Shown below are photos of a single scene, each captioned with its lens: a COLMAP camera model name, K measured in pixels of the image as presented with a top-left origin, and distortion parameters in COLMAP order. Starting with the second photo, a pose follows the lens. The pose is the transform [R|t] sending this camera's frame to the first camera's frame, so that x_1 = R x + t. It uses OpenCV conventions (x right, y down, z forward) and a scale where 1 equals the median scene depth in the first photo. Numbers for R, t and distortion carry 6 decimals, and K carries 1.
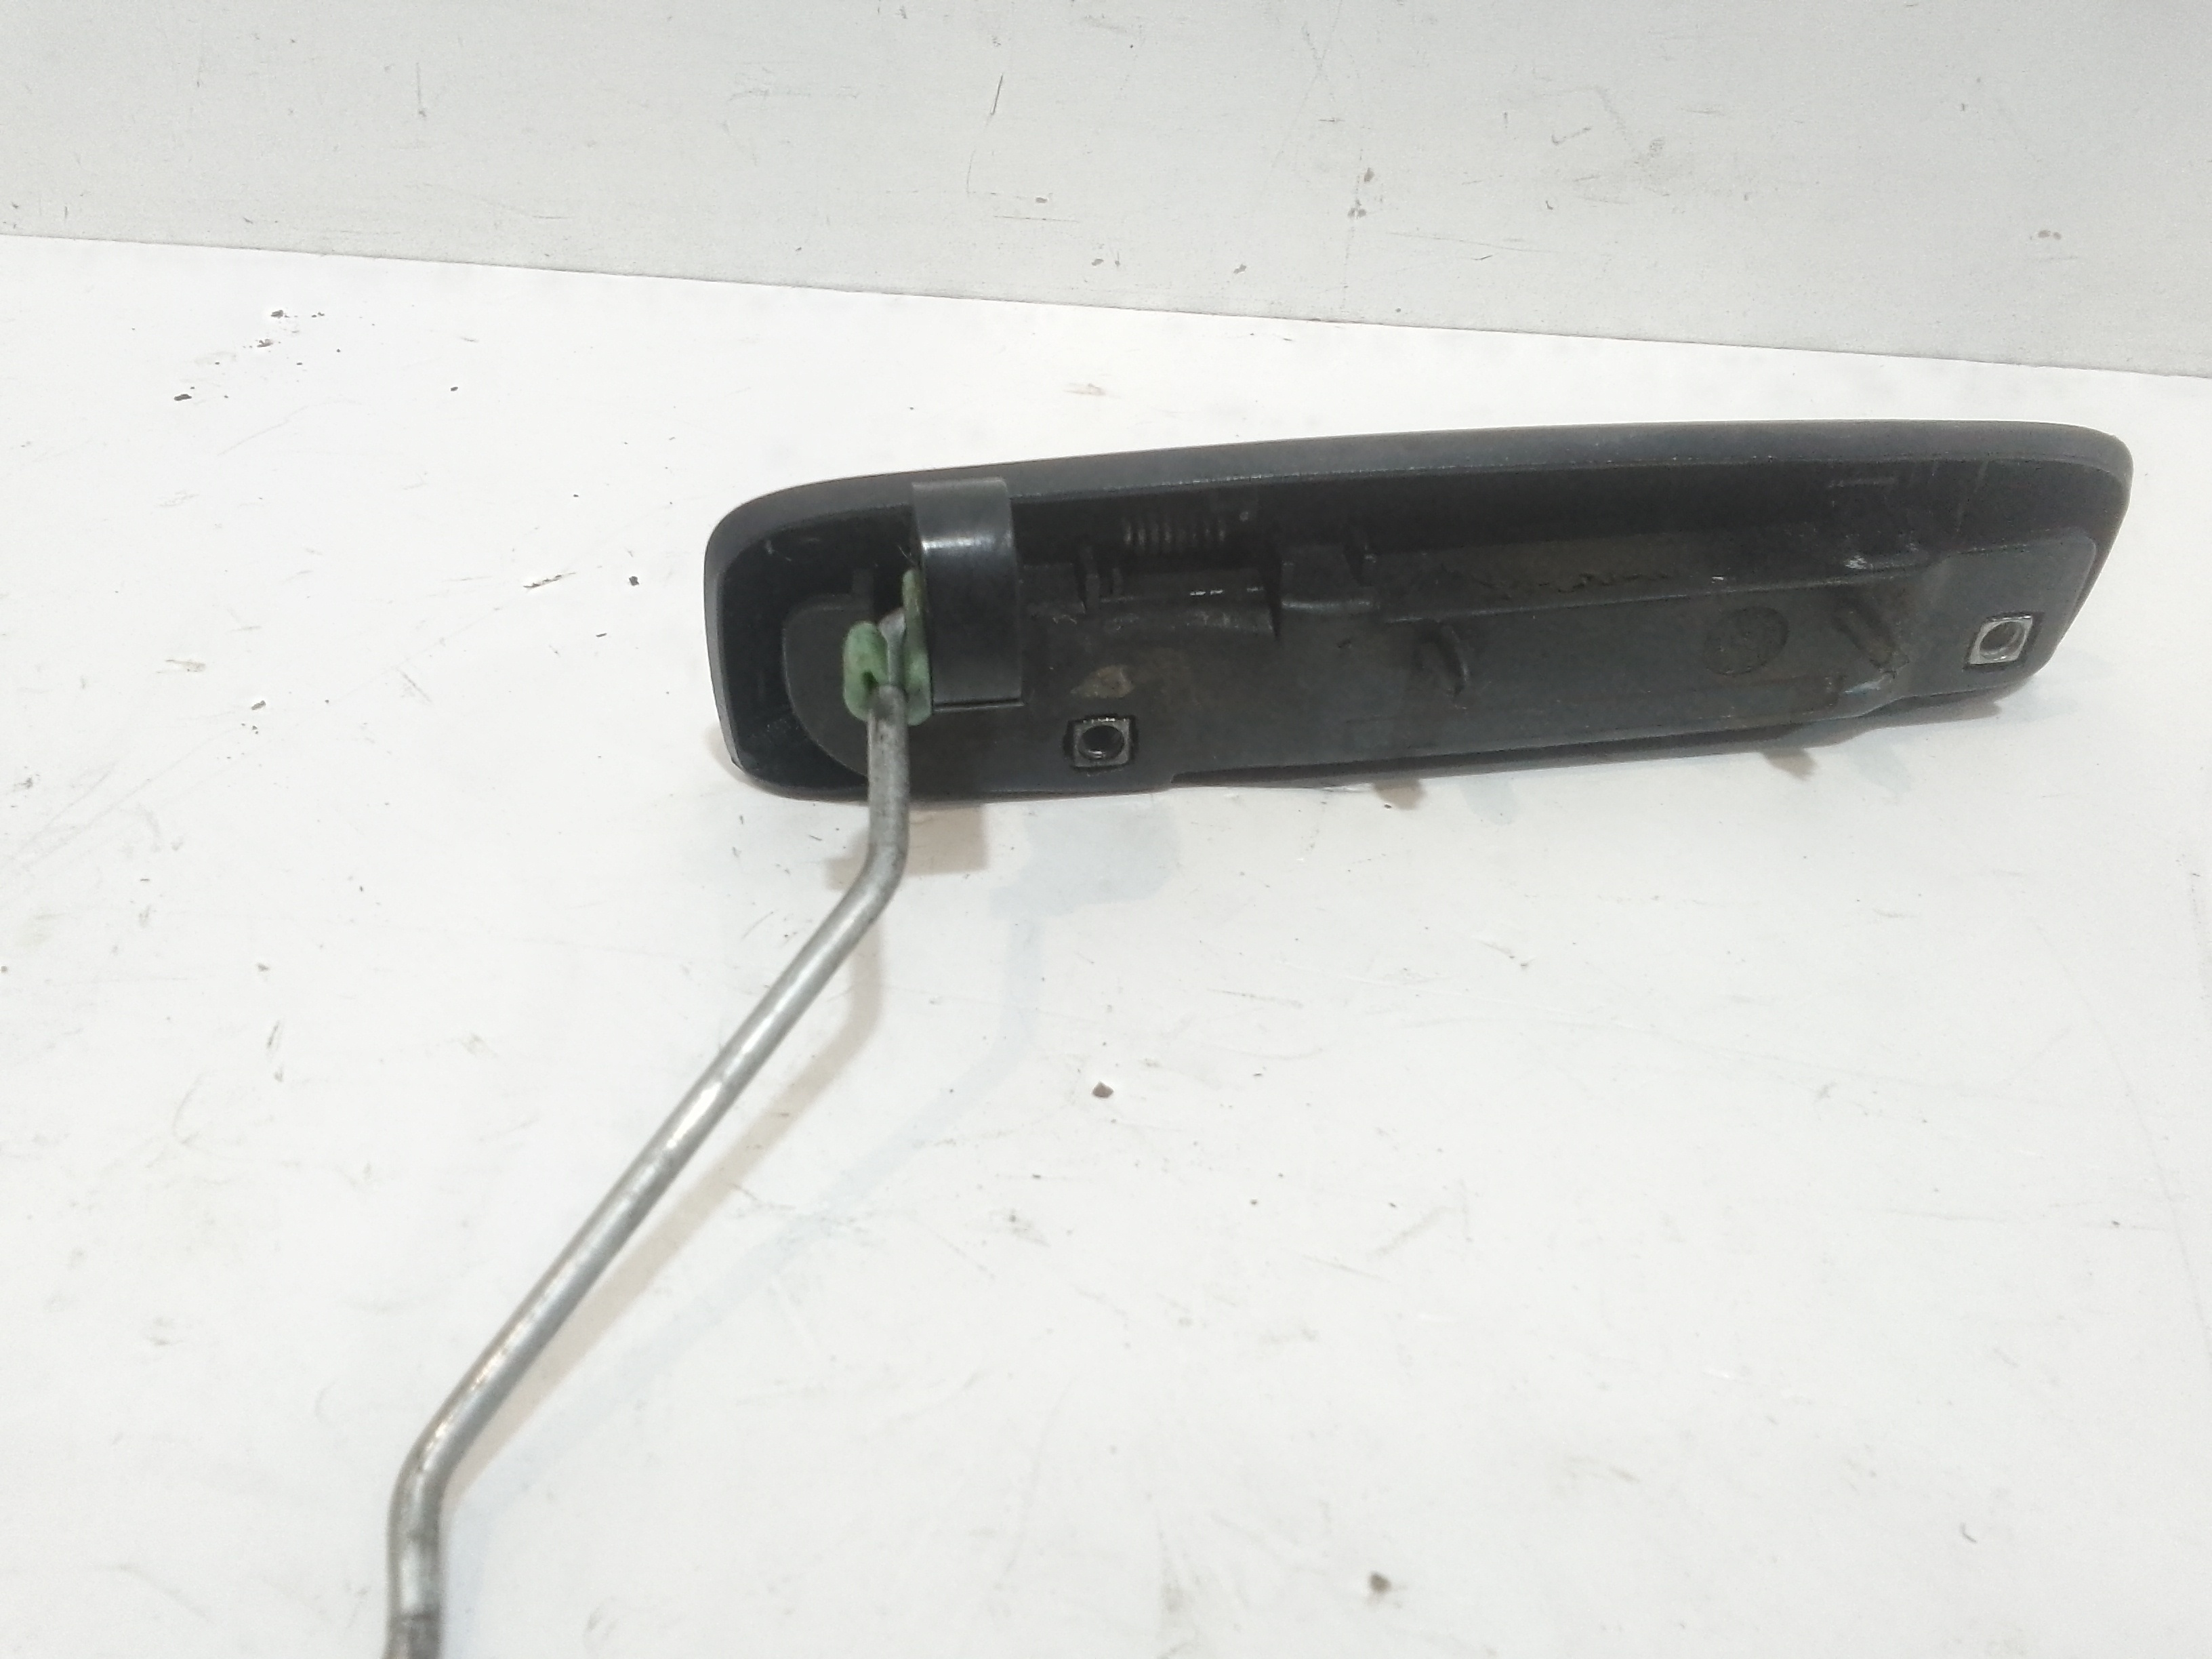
lens RADIAL K [[1747.0, 0, 1107.0], [0, 1747.0, 813.1], [0, 0, 1]] dist [0.073733, -0.131924]
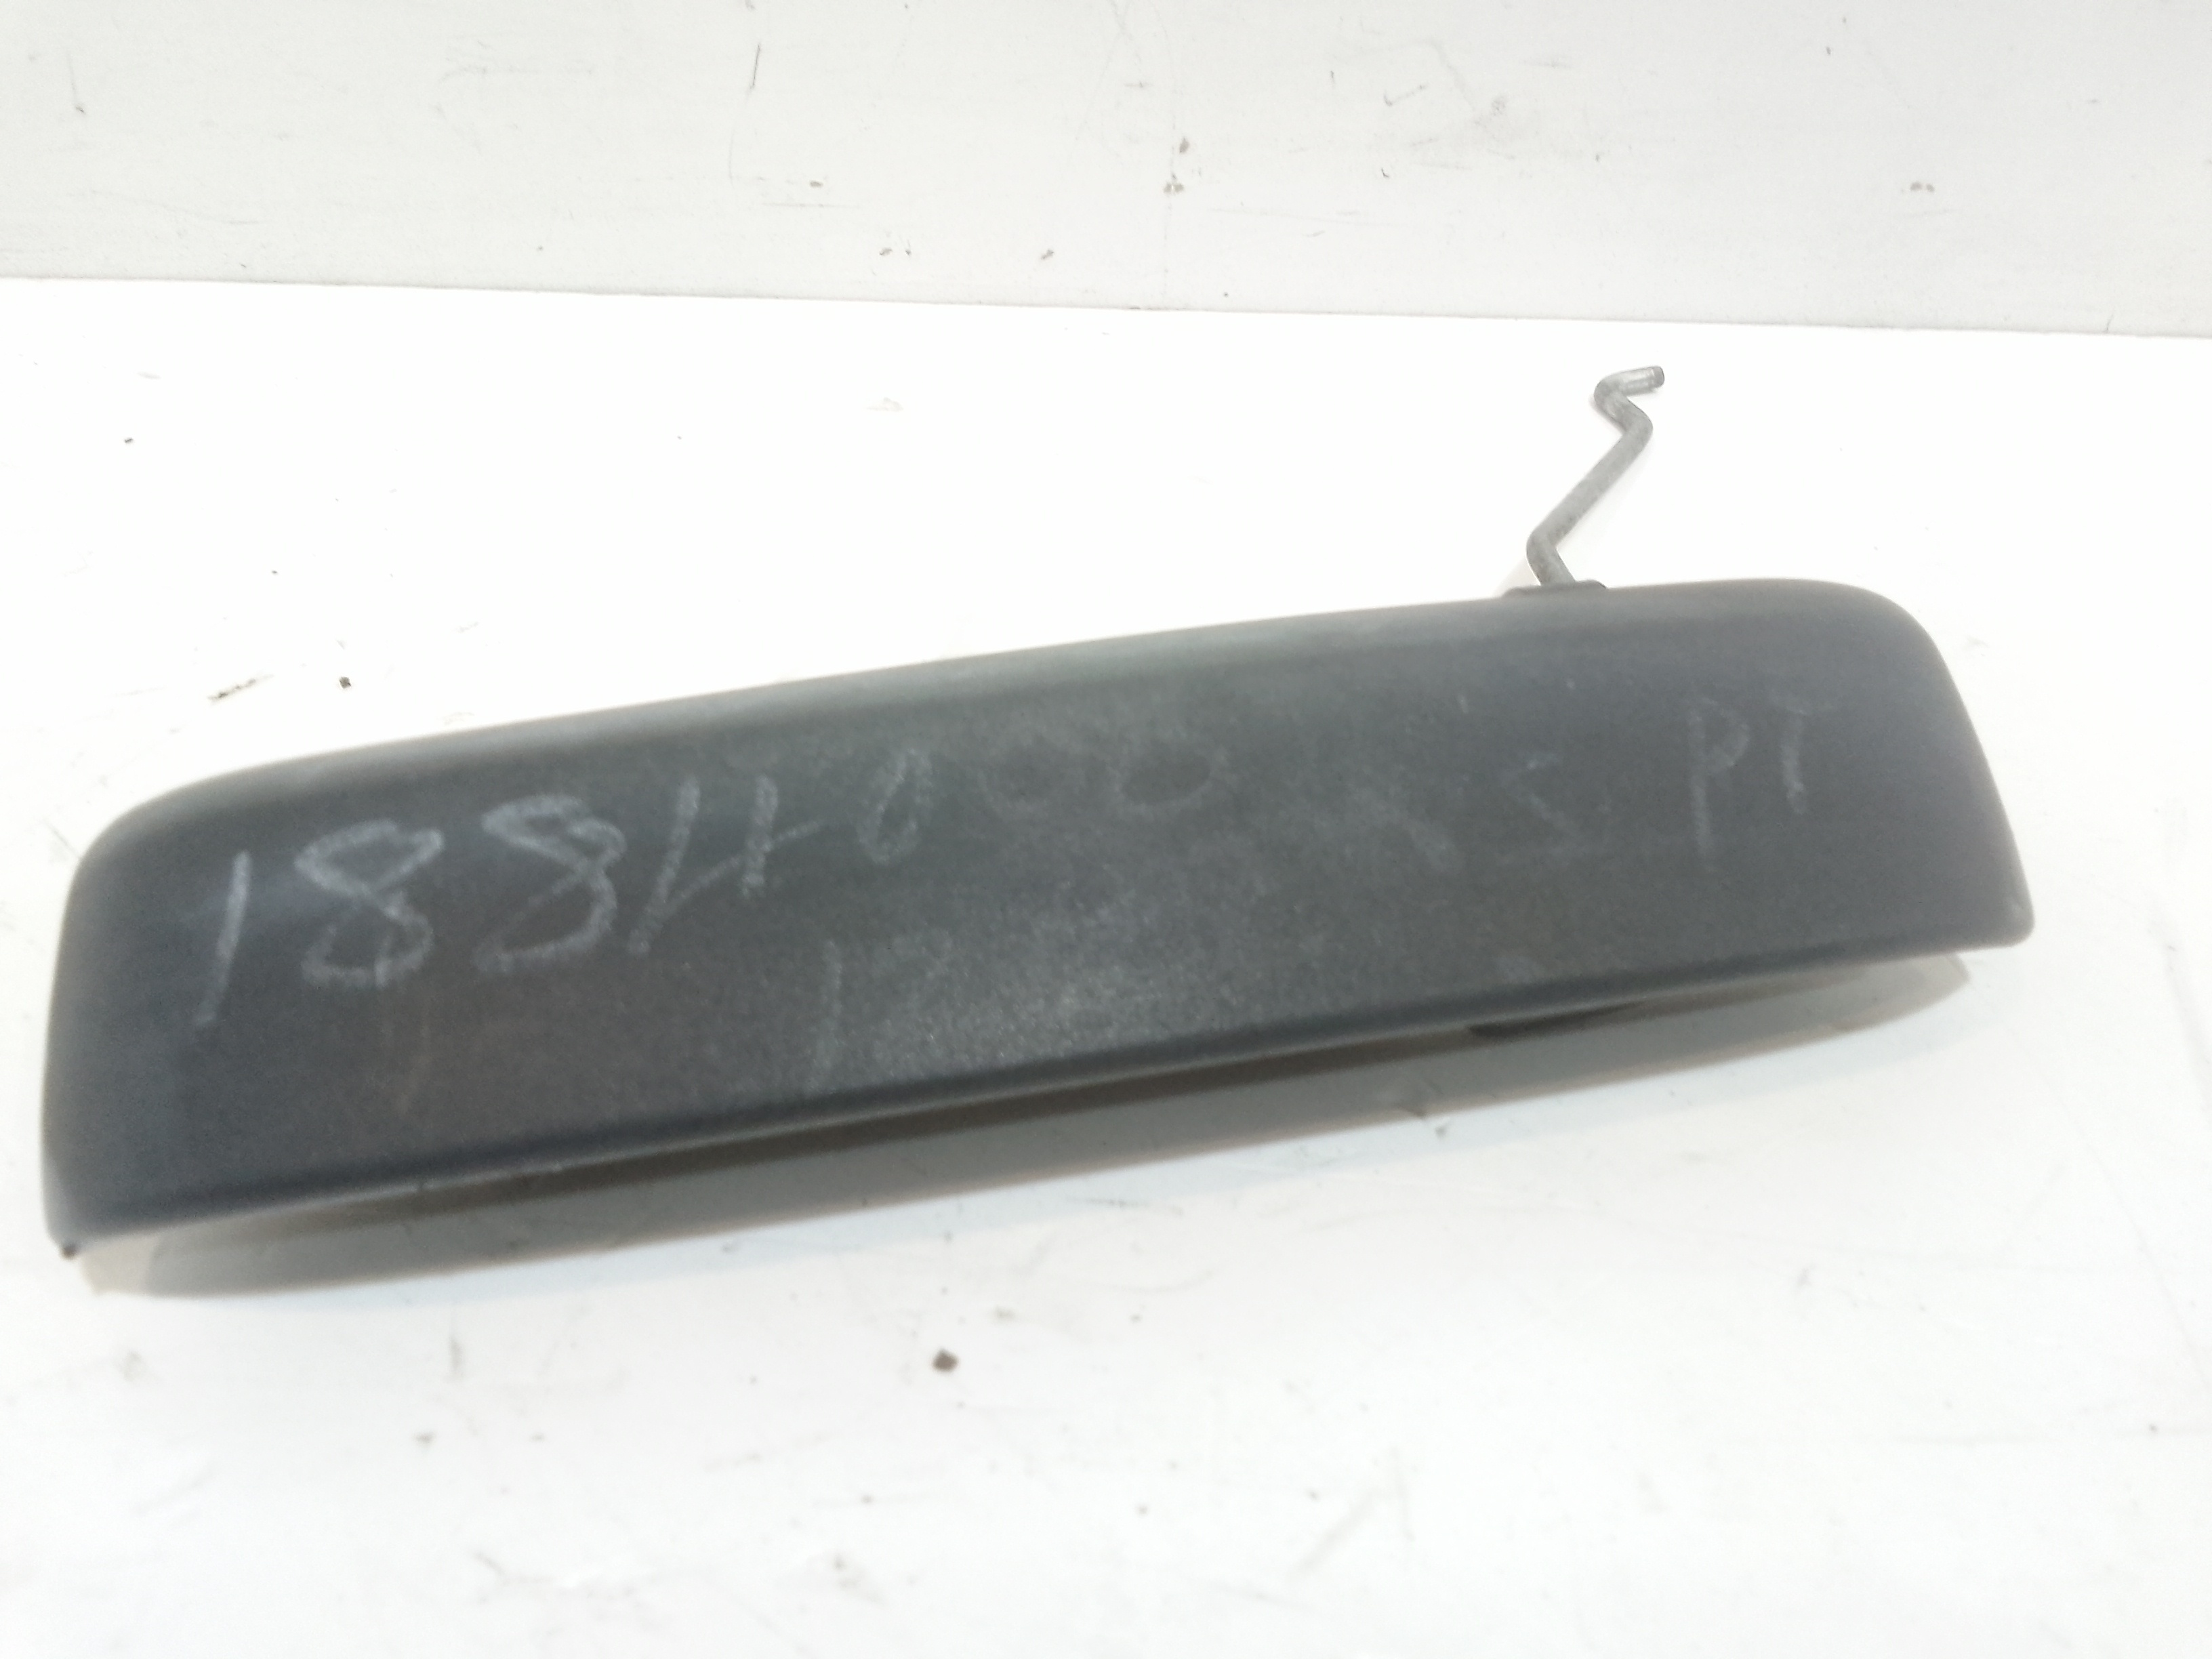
lens RADIAL K [[1750.1, 0, 1110.3], [0, 1750.1, 817.7], [0, 0, 1]] dist [0.064870, -0.113072]
pose [[0.993782, -0.067780, 0.088336, 0.014921], [0.064435, 0.997112, 0.040189, -0.094654], [-0.090805, -0.034247, 0.995280, 0.161595]]
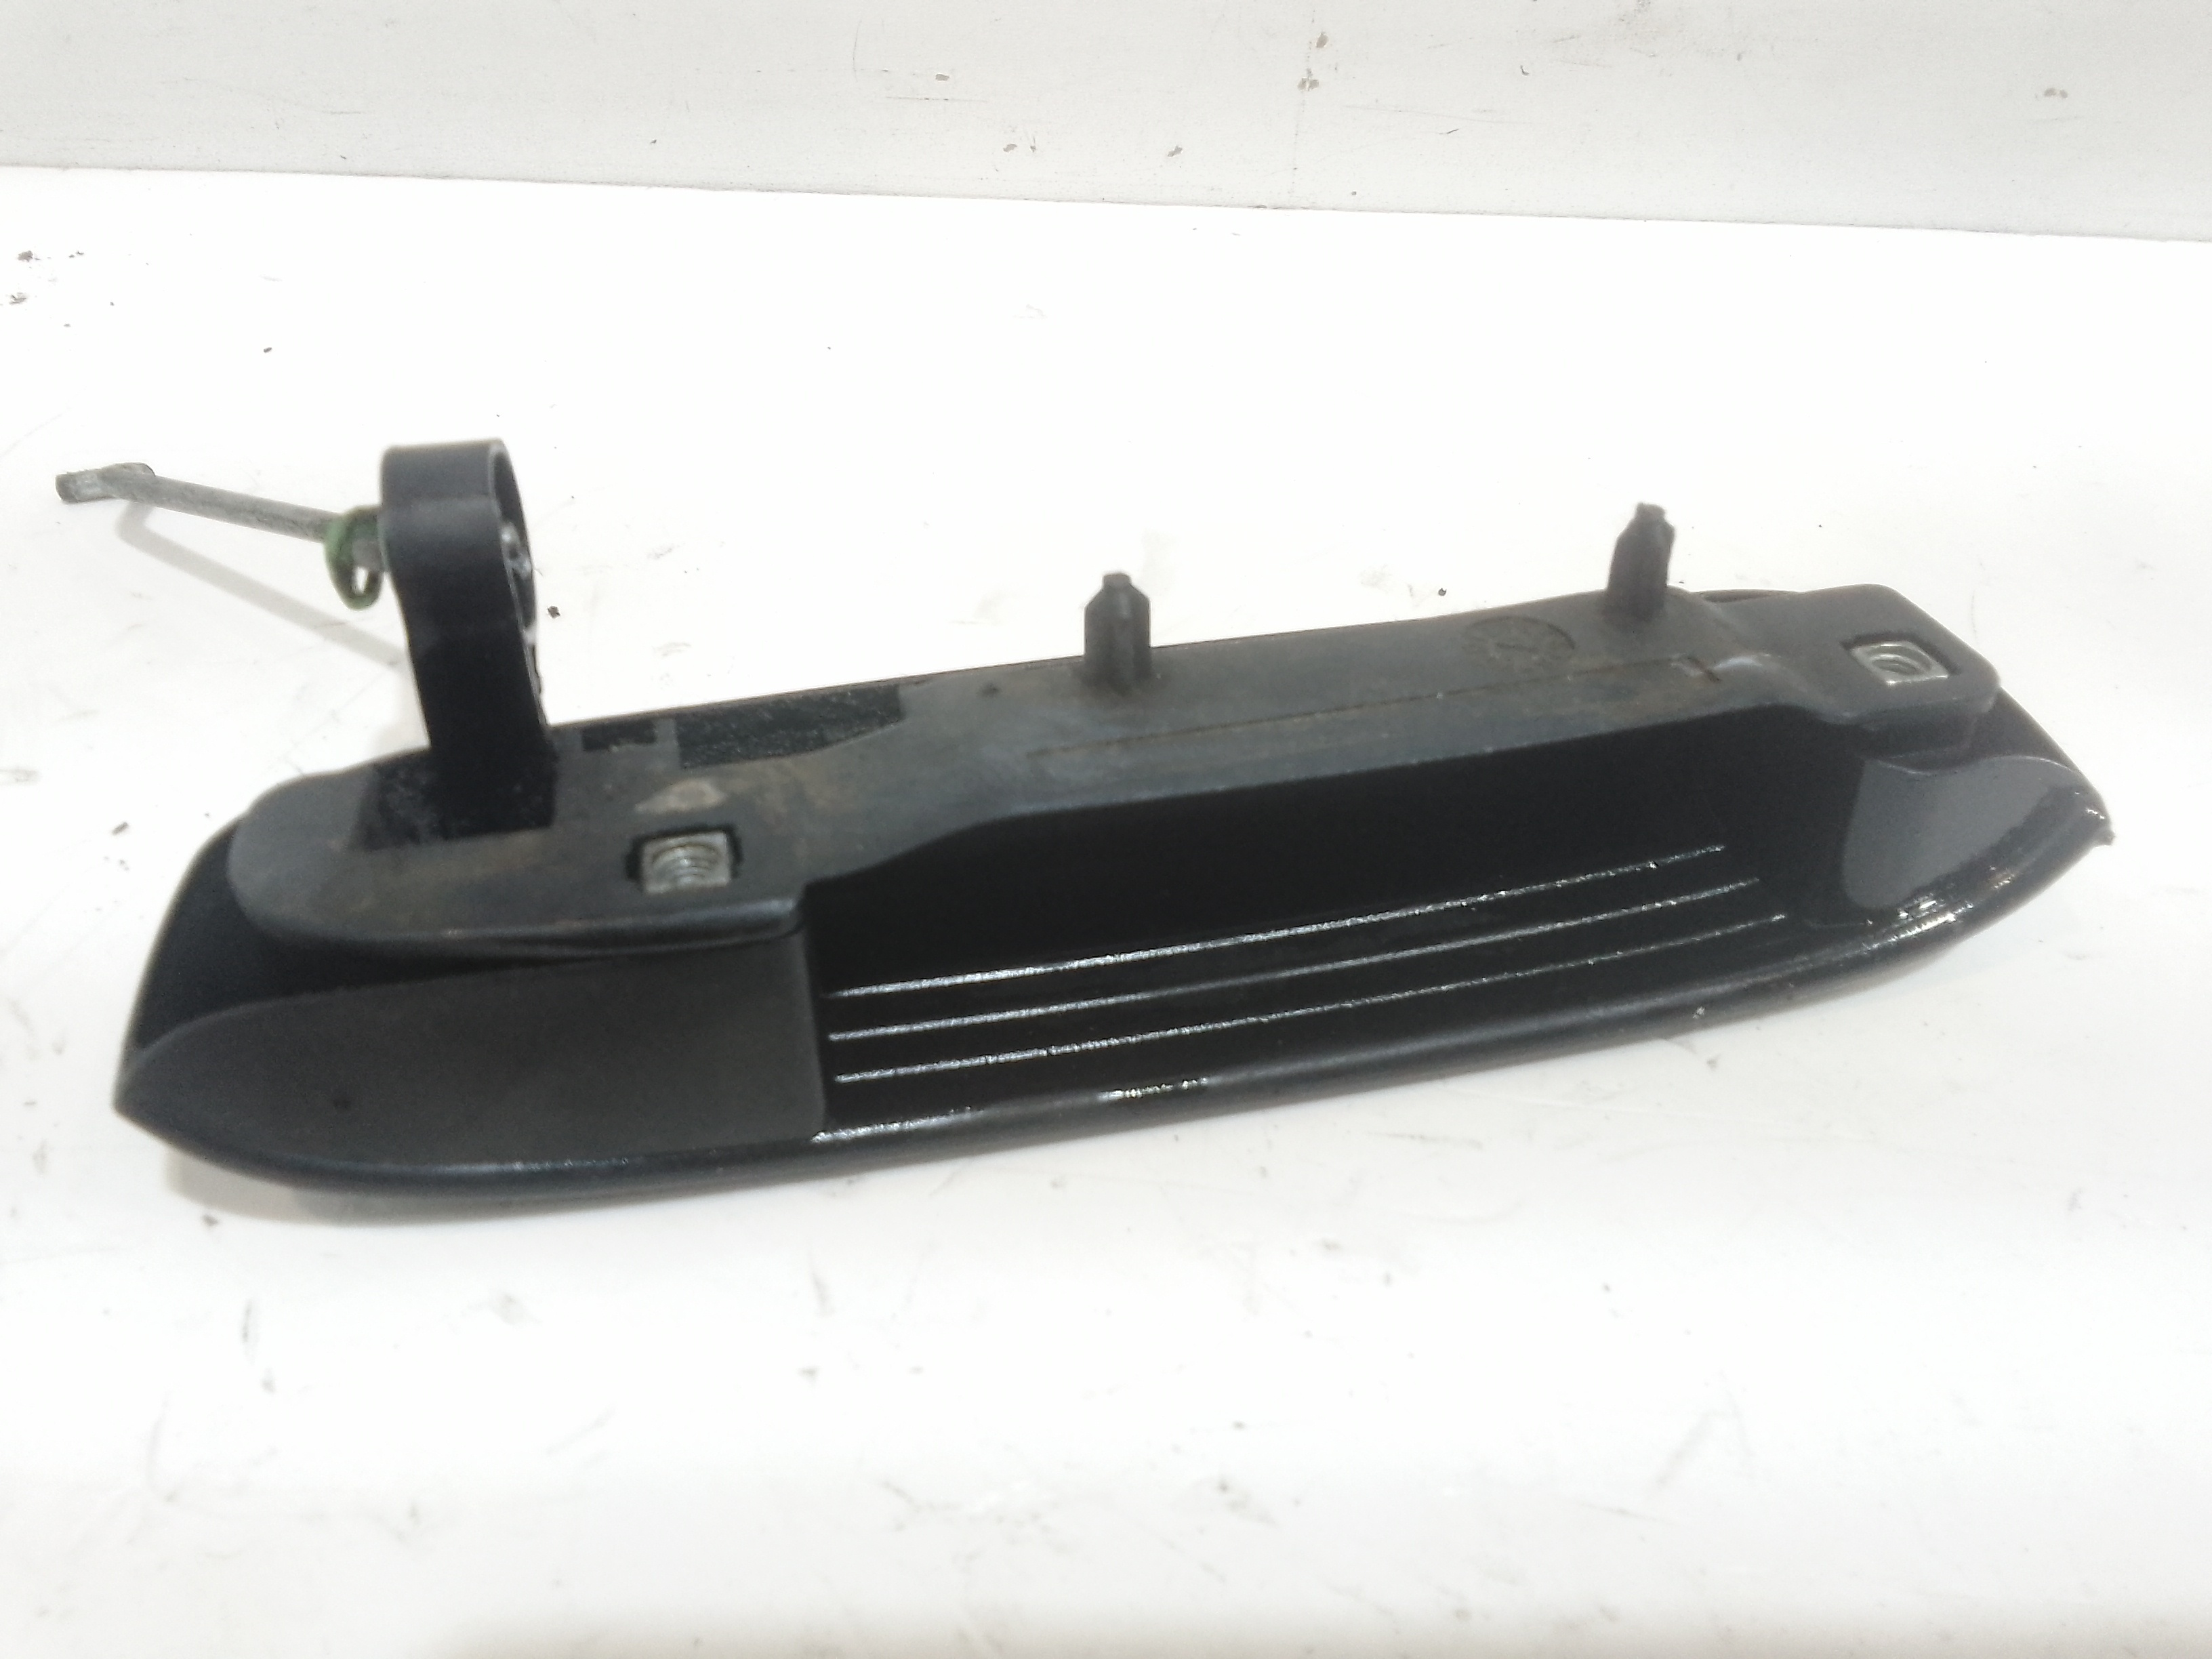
lens RADIAL K [[1734.7, 0, 1106.0], [0, 1734.7, 829.5], [0, 0, 1]] dist [0.070904, -0.122891]
pose [[0.990446, -0.081208, 0.111457, -0.133099], [0.066705, 0.989503, 0.128193, -0.142941], [-0.120697, -0.119534, 0.985466, 0.167728]]
